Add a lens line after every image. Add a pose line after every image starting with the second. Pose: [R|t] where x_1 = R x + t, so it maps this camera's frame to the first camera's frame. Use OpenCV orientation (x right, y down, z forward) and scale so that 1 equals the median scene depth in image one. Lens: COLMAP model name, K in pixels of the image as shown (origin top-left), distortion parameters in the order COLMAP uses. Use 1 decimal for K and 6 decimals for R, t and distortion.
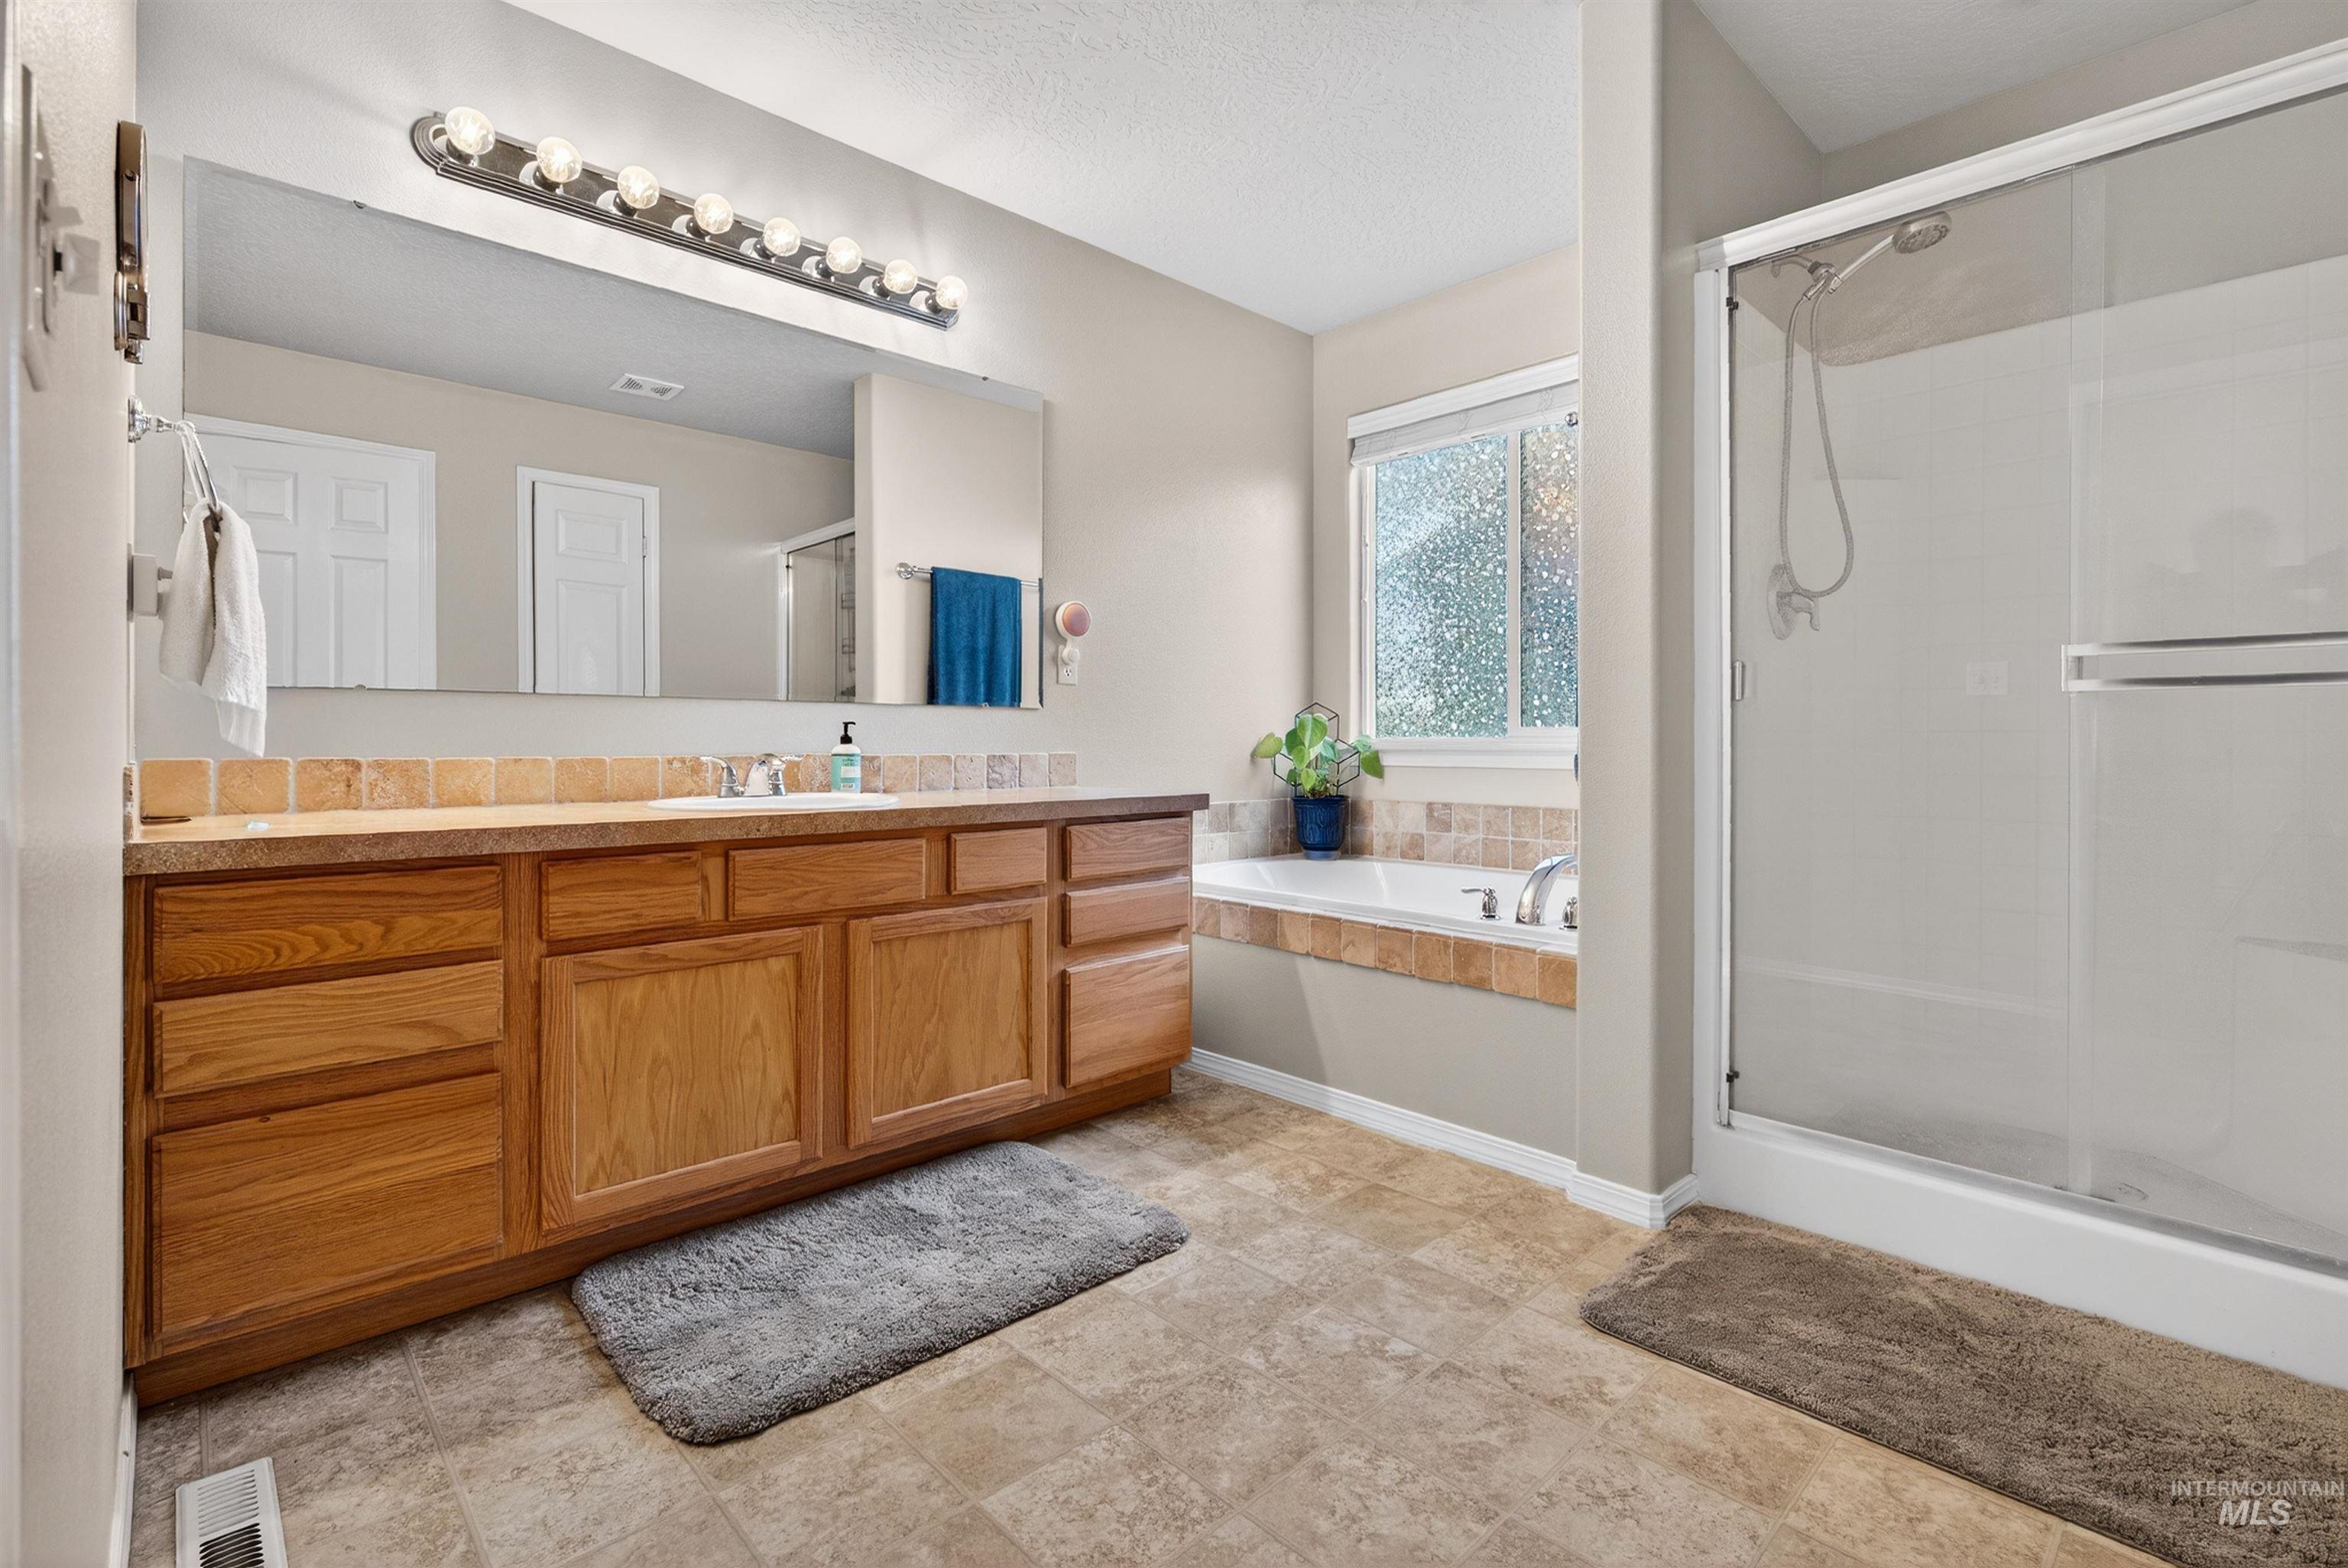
lens RADIAL K [[1051.9, 0, 1165.4], [0, 1051.9, 744.5], [0, 0, 1]] dist [-0.000274, 0.000836]
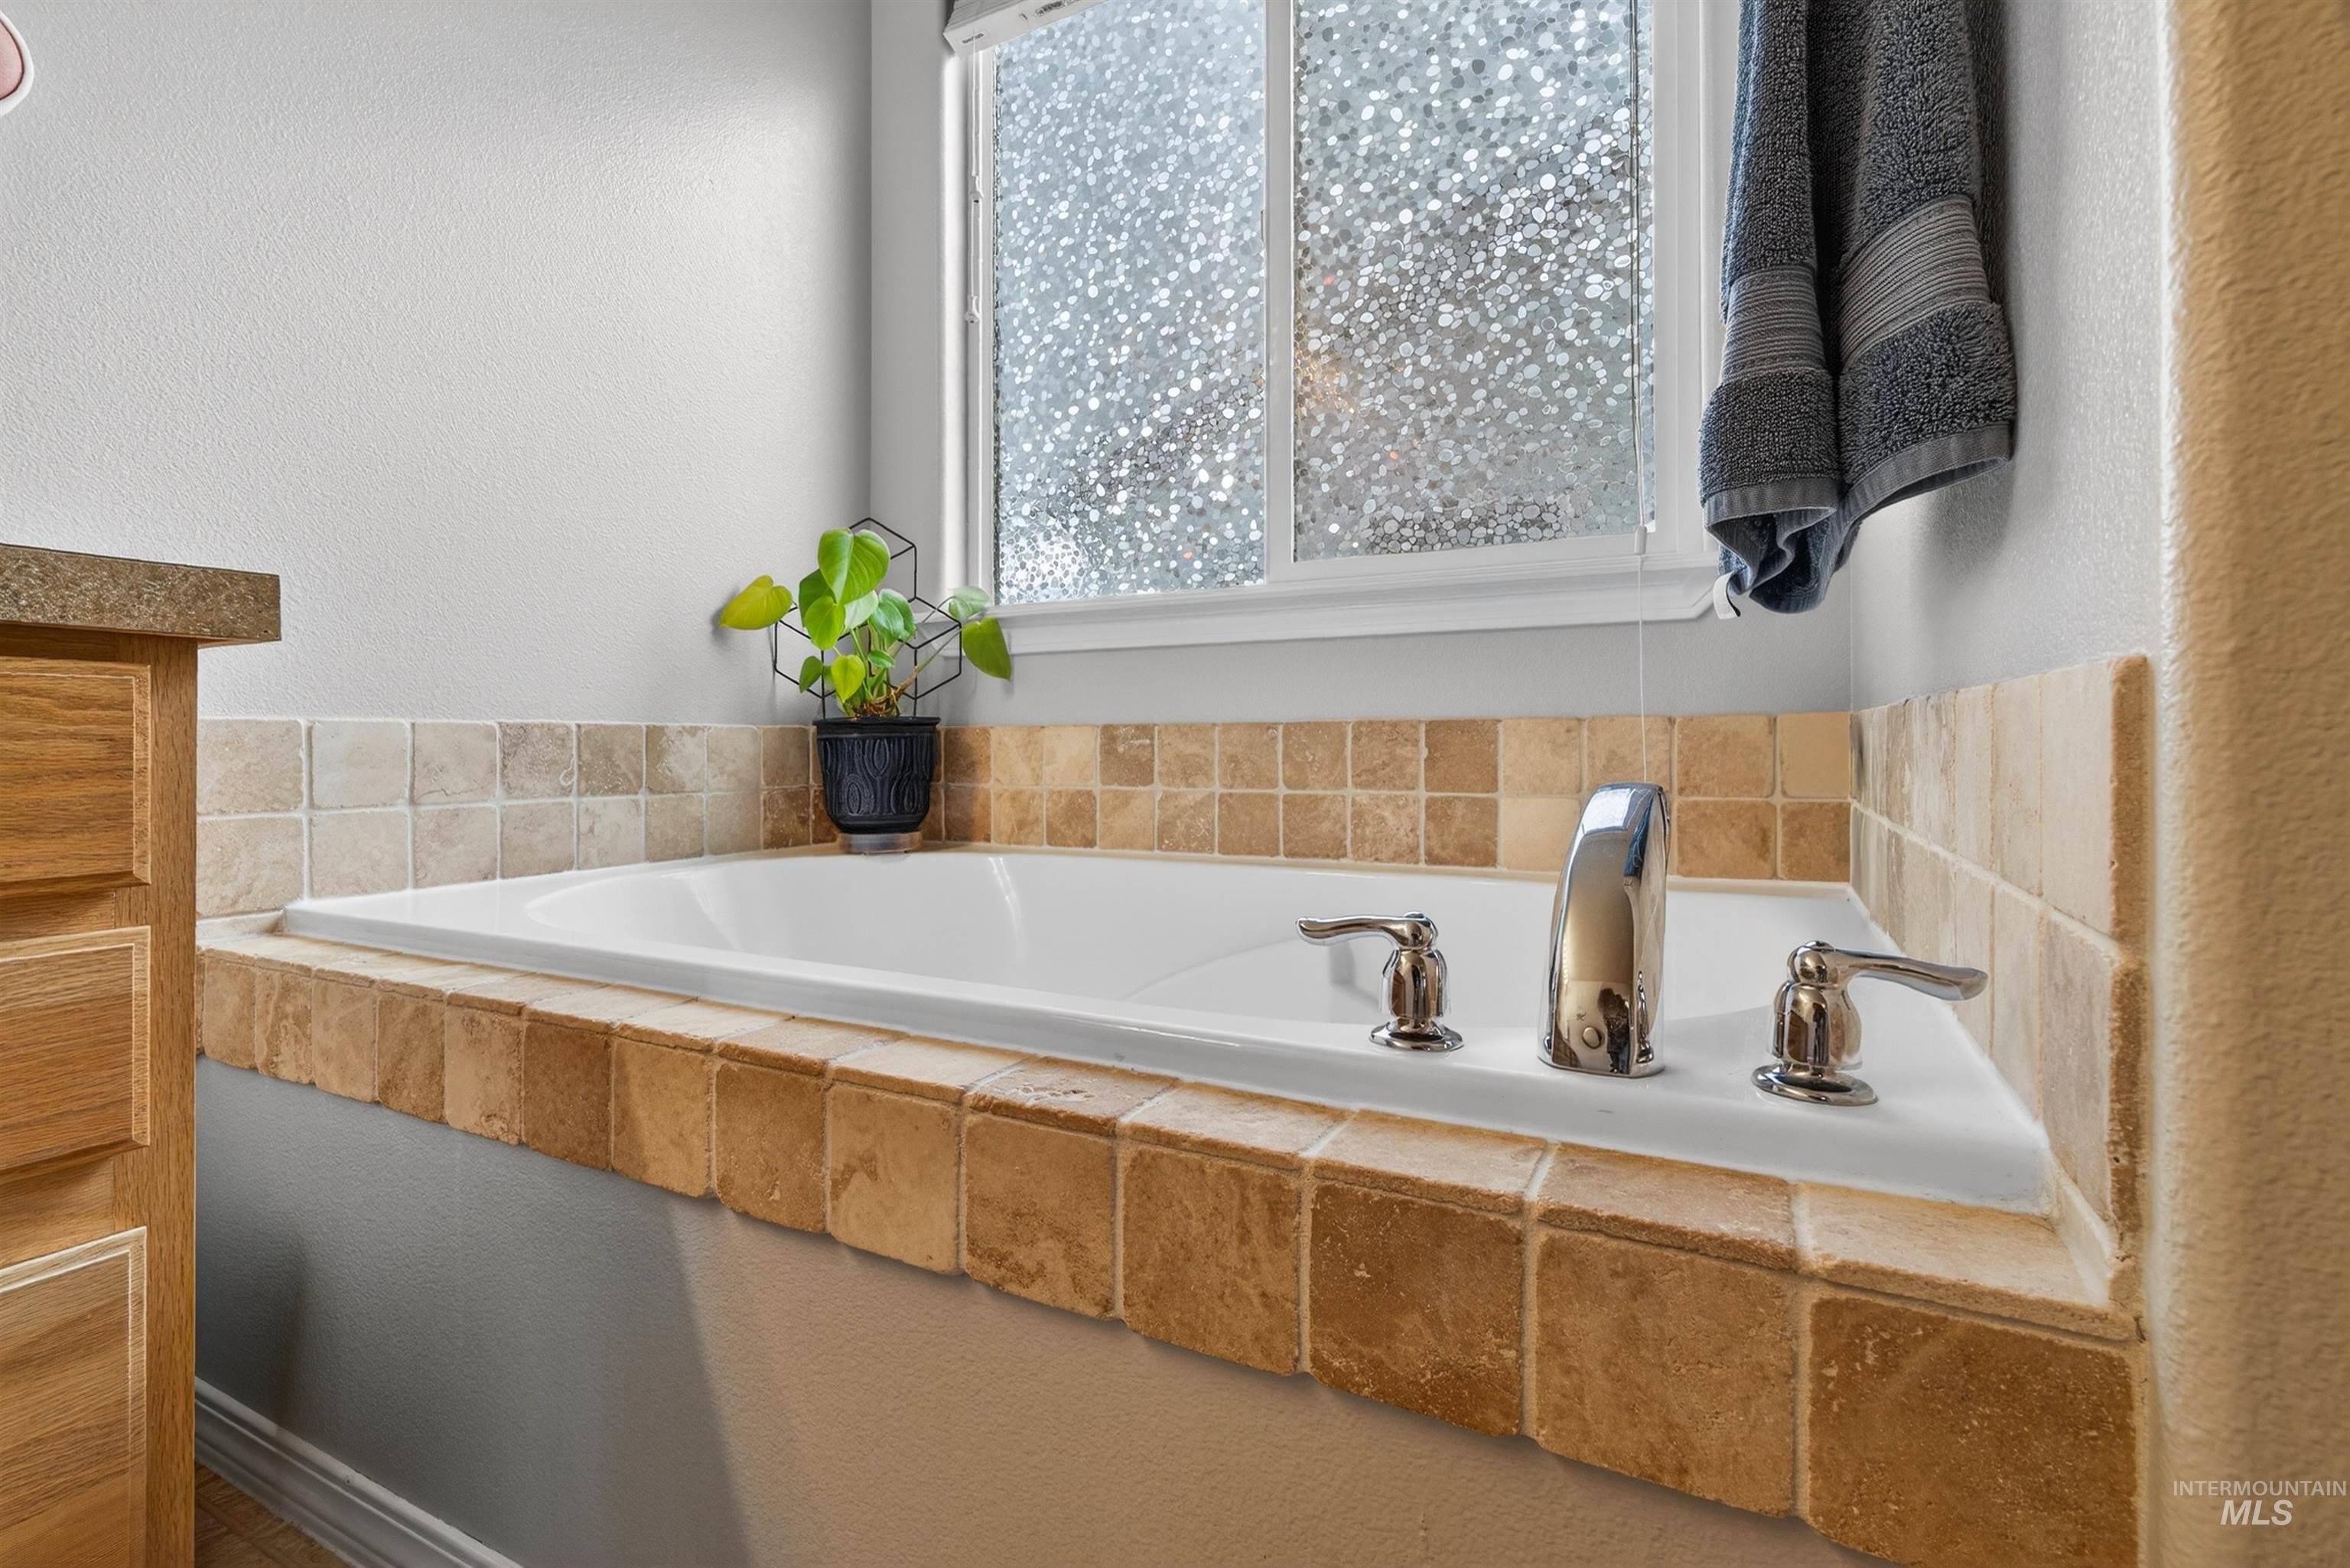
lens RADIAL K [[1052.9, 0, 1166.4], [0, 1052.9, 744.5], [0, 0, 1]] dist [-0.000274, 0.000836]
pose [[0.942281, 0.002270, 0.334815, 0.118293], [-0.000018, 0.999977, -0.006727, 0.067879], [-0.334822, 0.006333, 0.942260, 0.548598]]
